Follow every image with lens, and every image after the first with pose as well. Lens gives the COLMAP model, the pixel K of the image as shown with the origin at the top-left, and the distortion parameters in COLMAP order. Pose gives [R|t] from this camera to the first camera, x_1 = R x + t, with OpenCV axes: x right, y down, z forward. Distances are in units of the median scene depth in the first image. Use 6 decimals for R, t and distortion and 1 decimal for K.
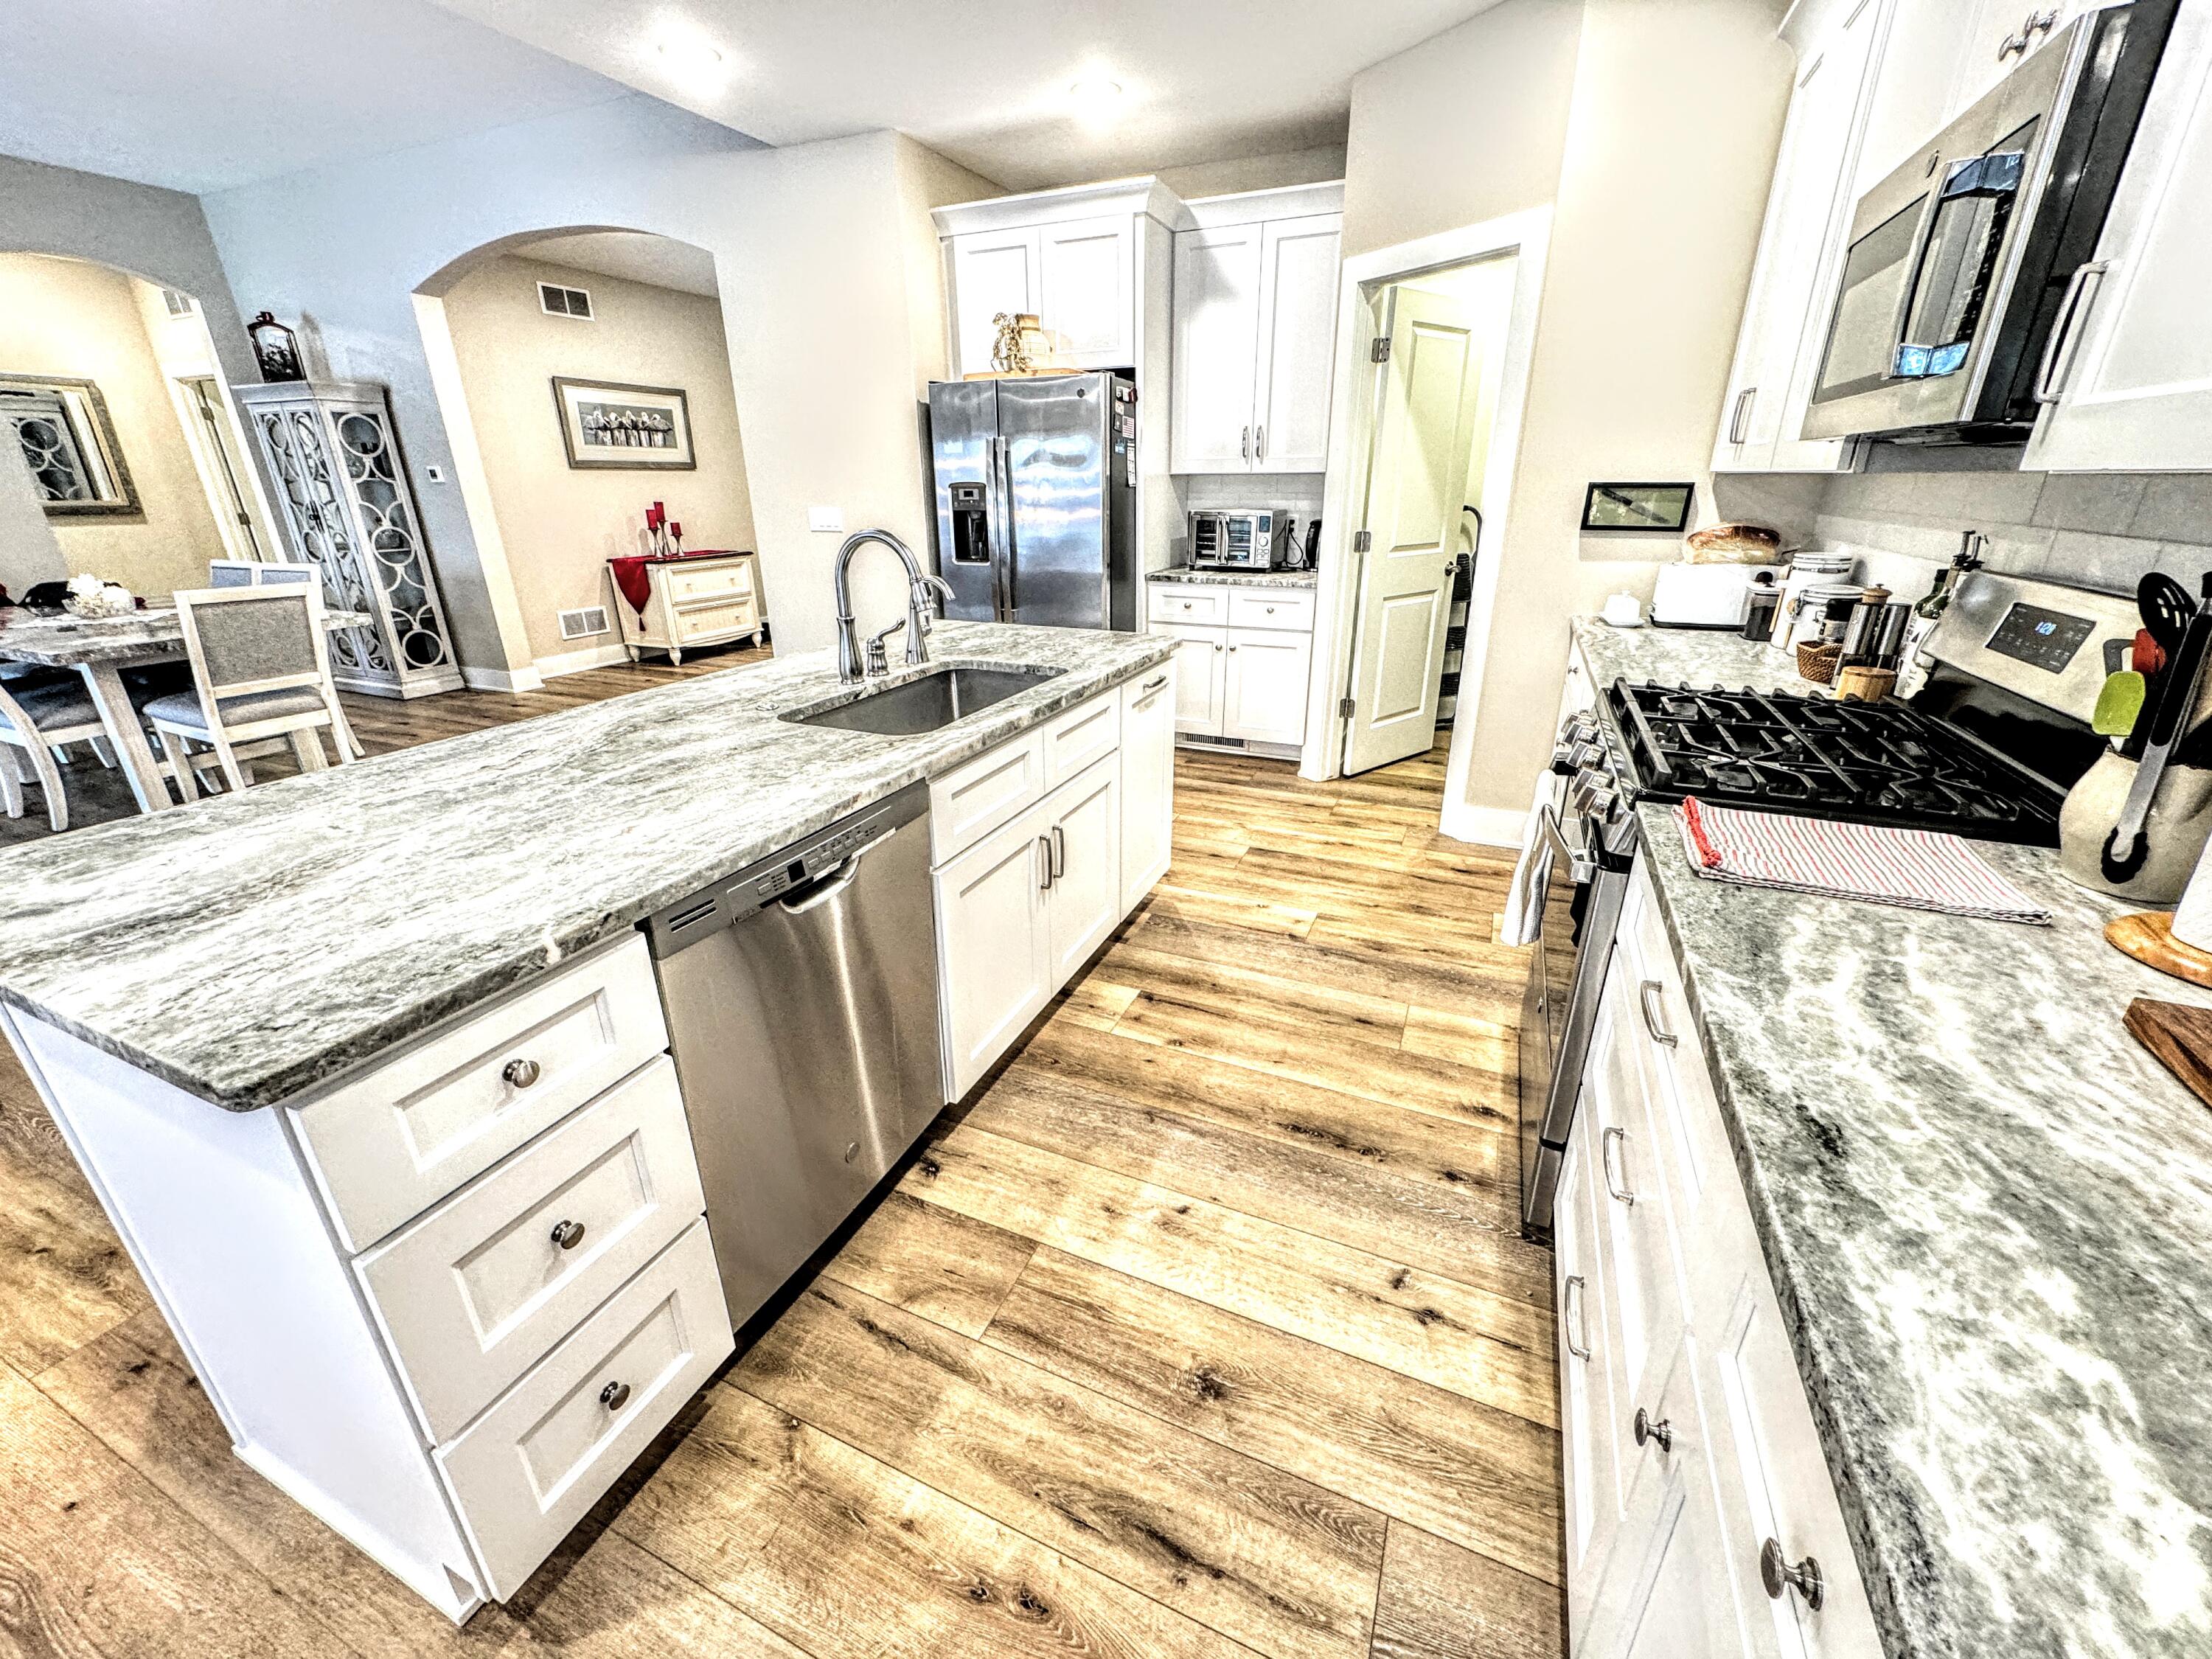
lens RADIAL K [[881.8, 0, 1106.9], [0, 881.8, 828.6], [0, 0, 1]] dist [-0.000243, 0.000053]
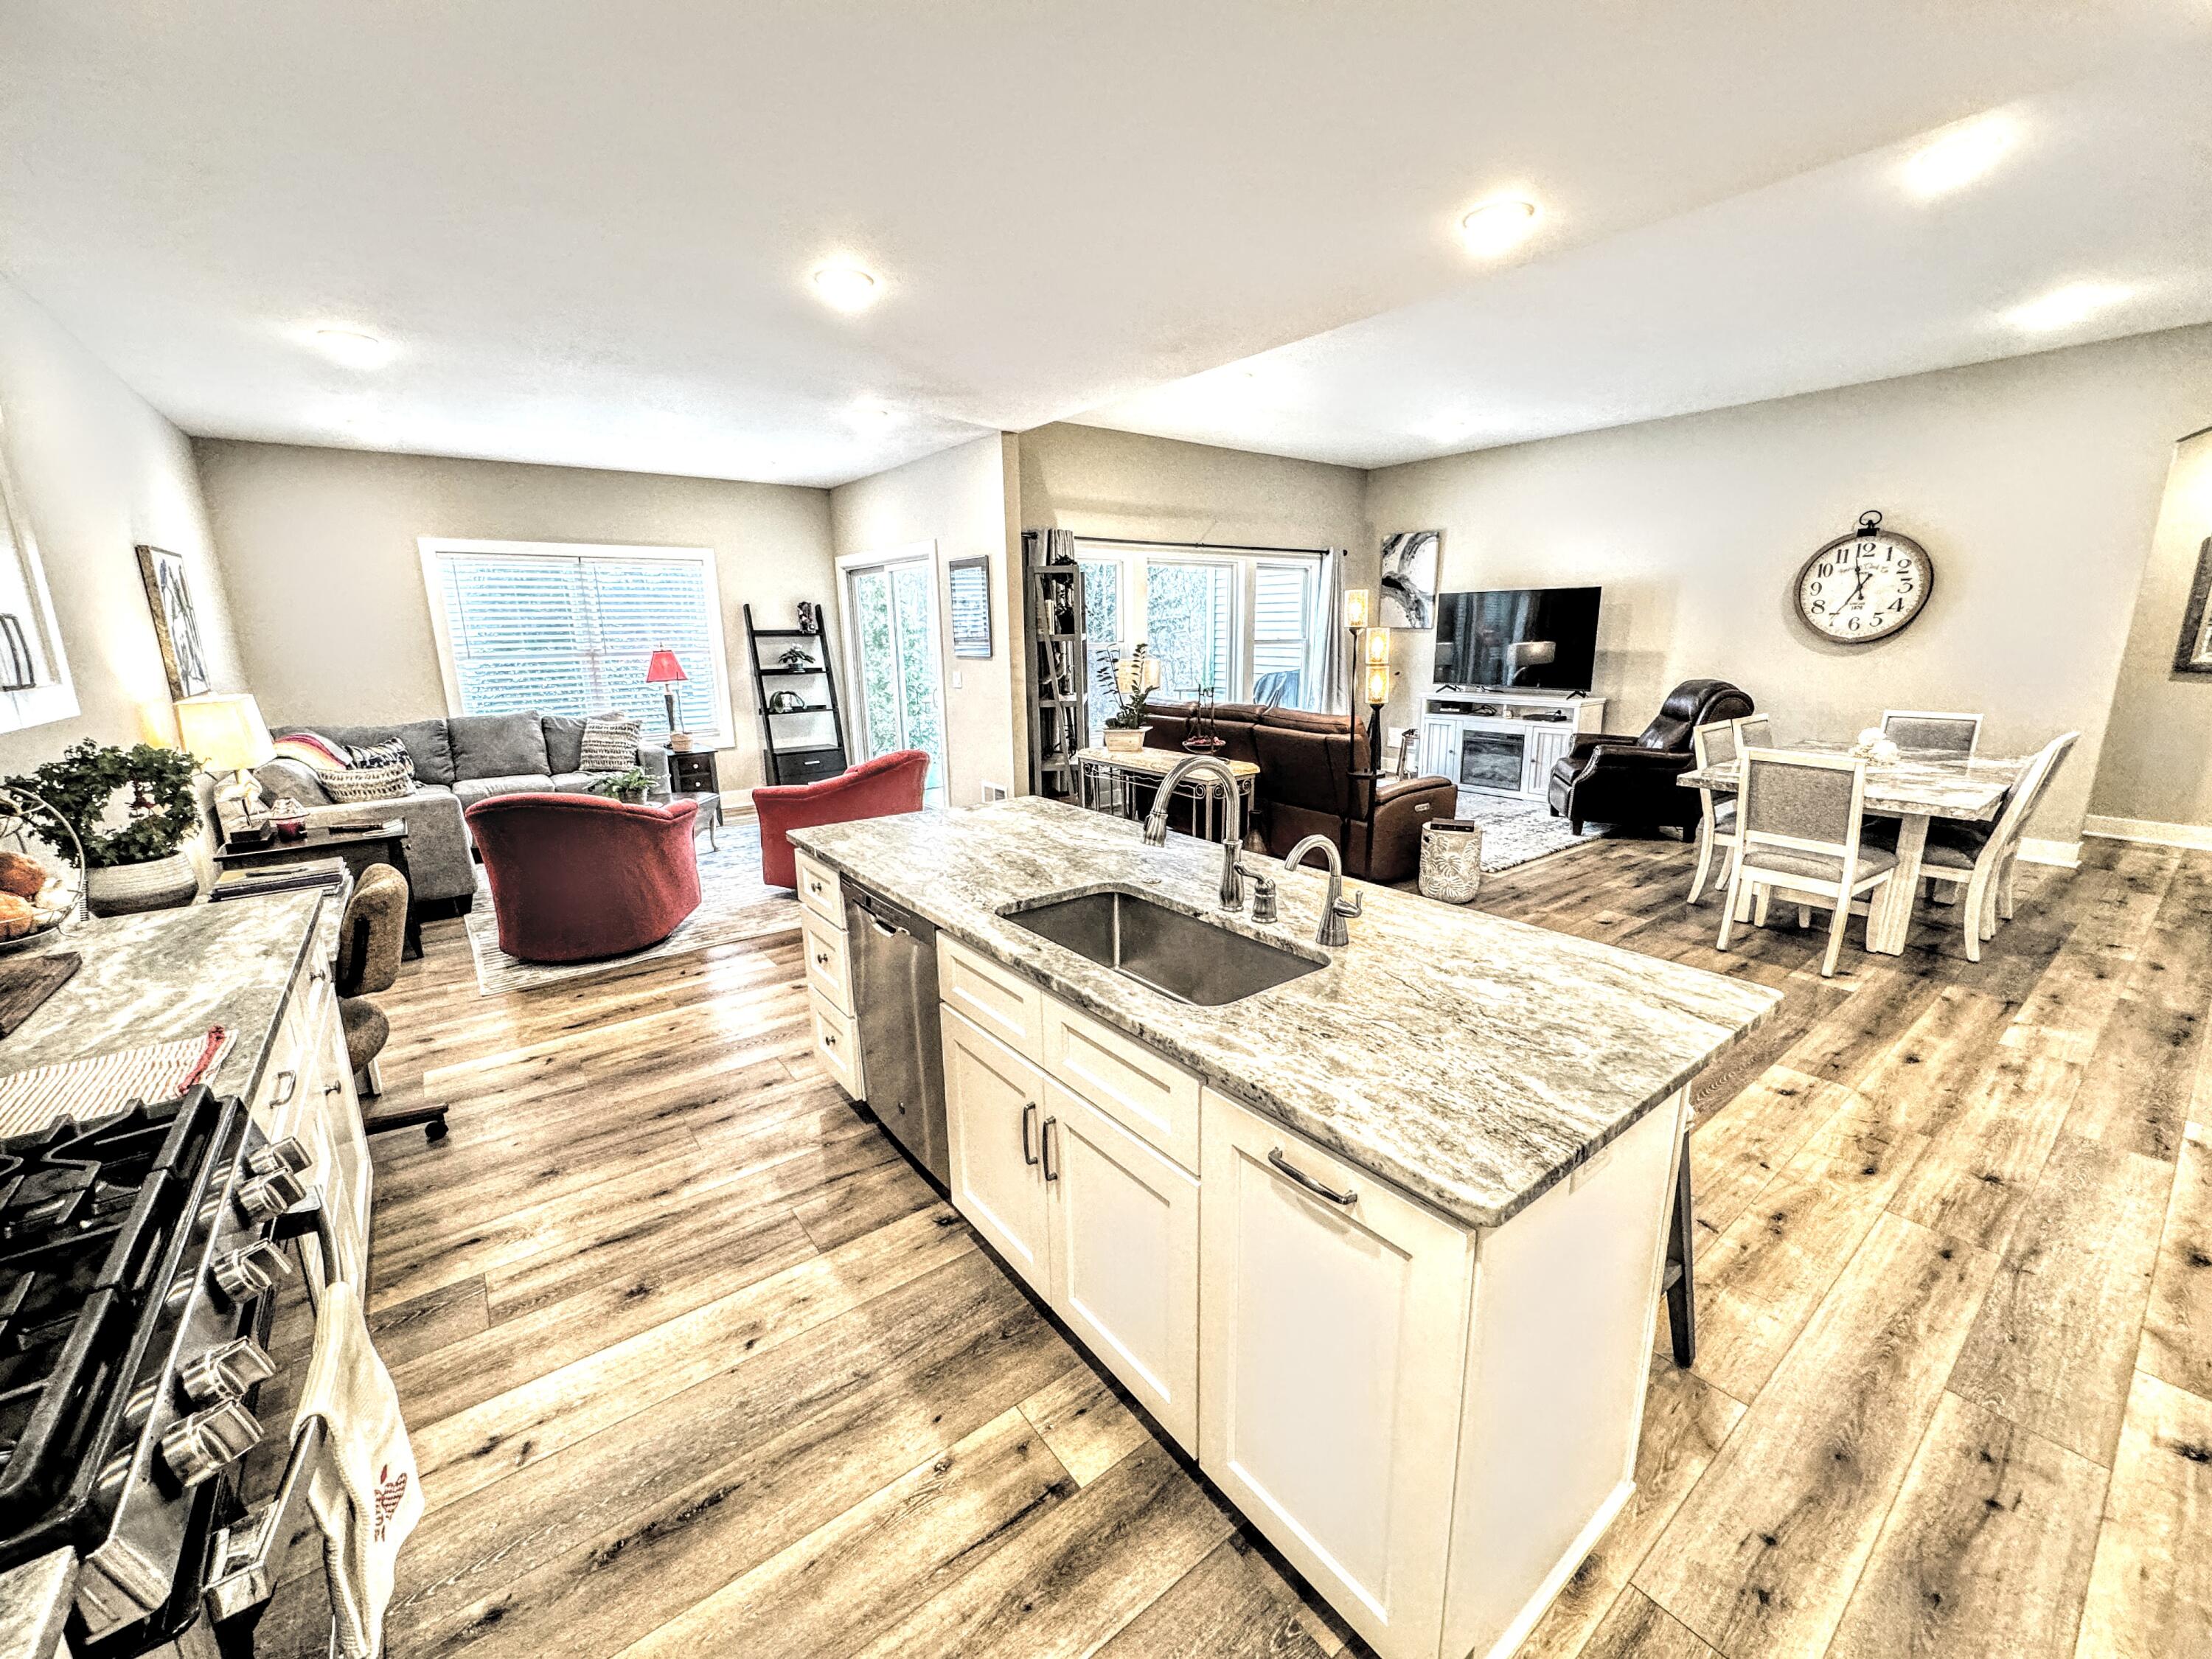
lens RADIAL K [[881.8, 0, 1105.2], [0, 881.8, 828.4], [0, 0, 1]] dist [-0.000243, 0.000053]
pose [[-0.482618, 0.208159, -0.850735, 0.282465], [-0.312630, 0.866412, 0.389349, -0.289223], [0.818133, 0.453872, -0.353070, 0.612097]]
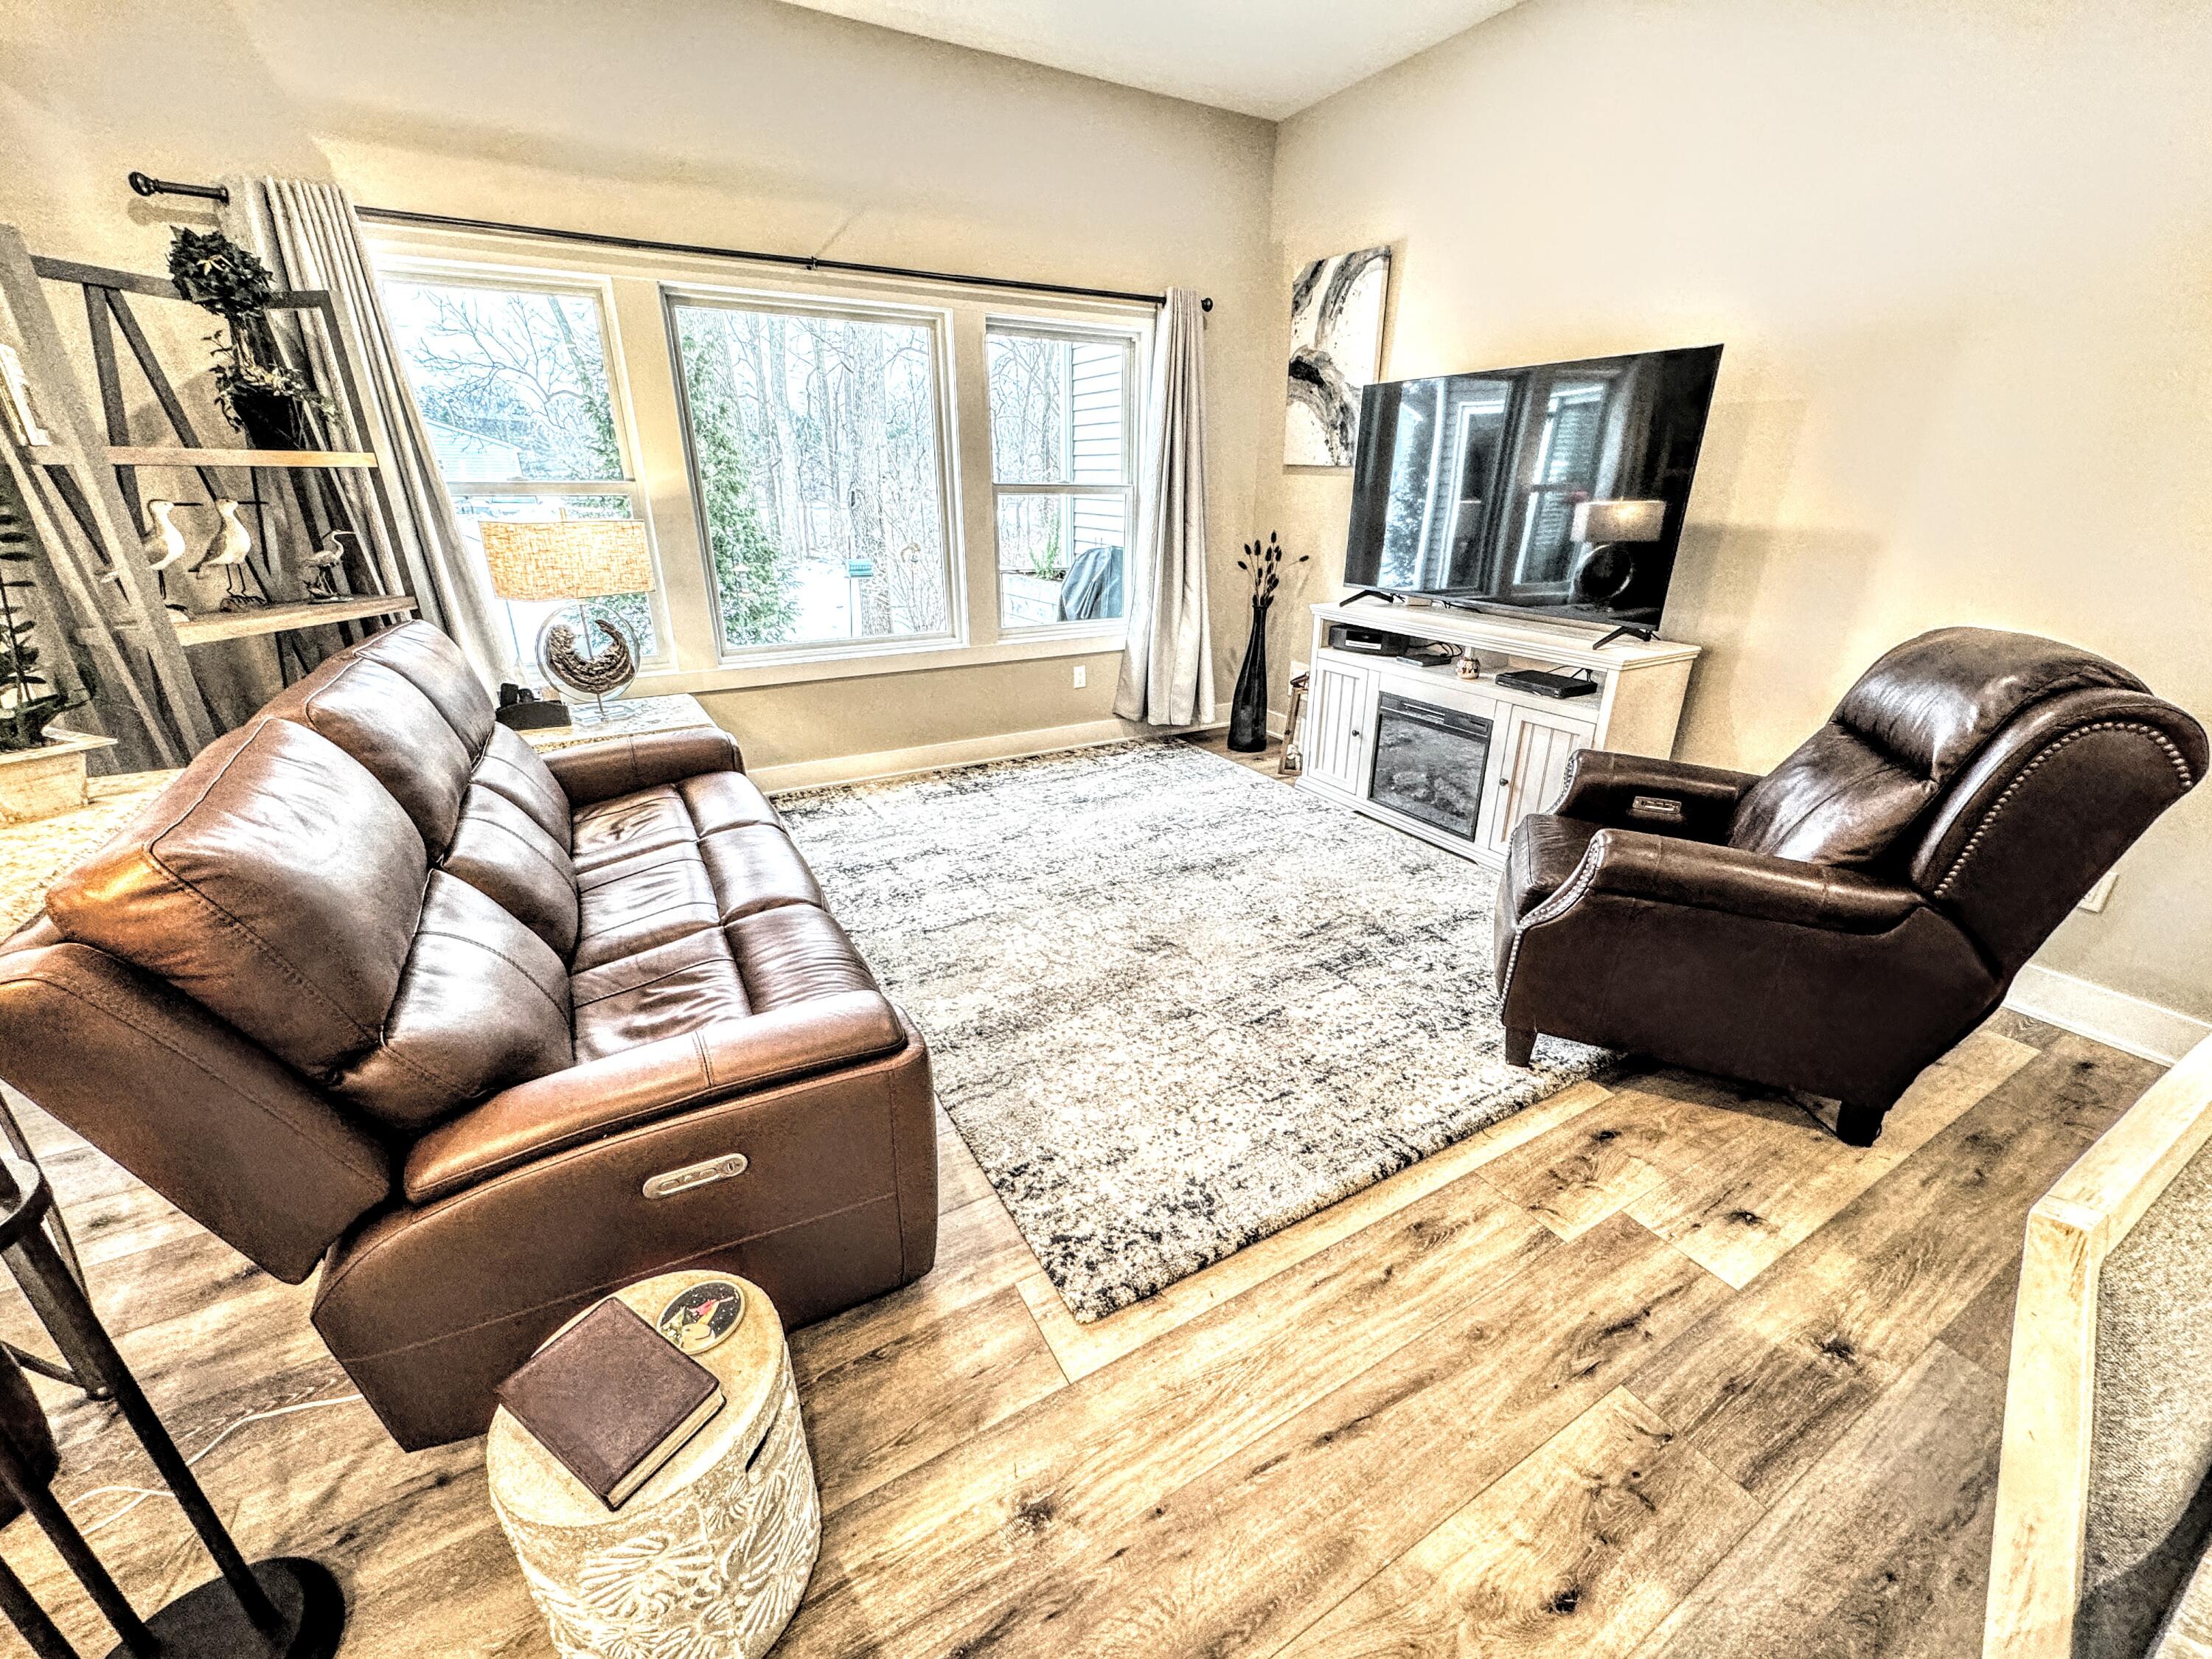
lens RADIAL K [[881.8, 0, 1108.2], [0, 881.8, 827.3], [0, 0, 1]] dist [-0.000243, 0.000053]
pose [[-0.594819, 0.300807, -0.745457, -0.873796], [-0.301444, 0.776207, 0.553745, -0.279681], [0.745200, 0.554091, -0.371026, 0.678523]]
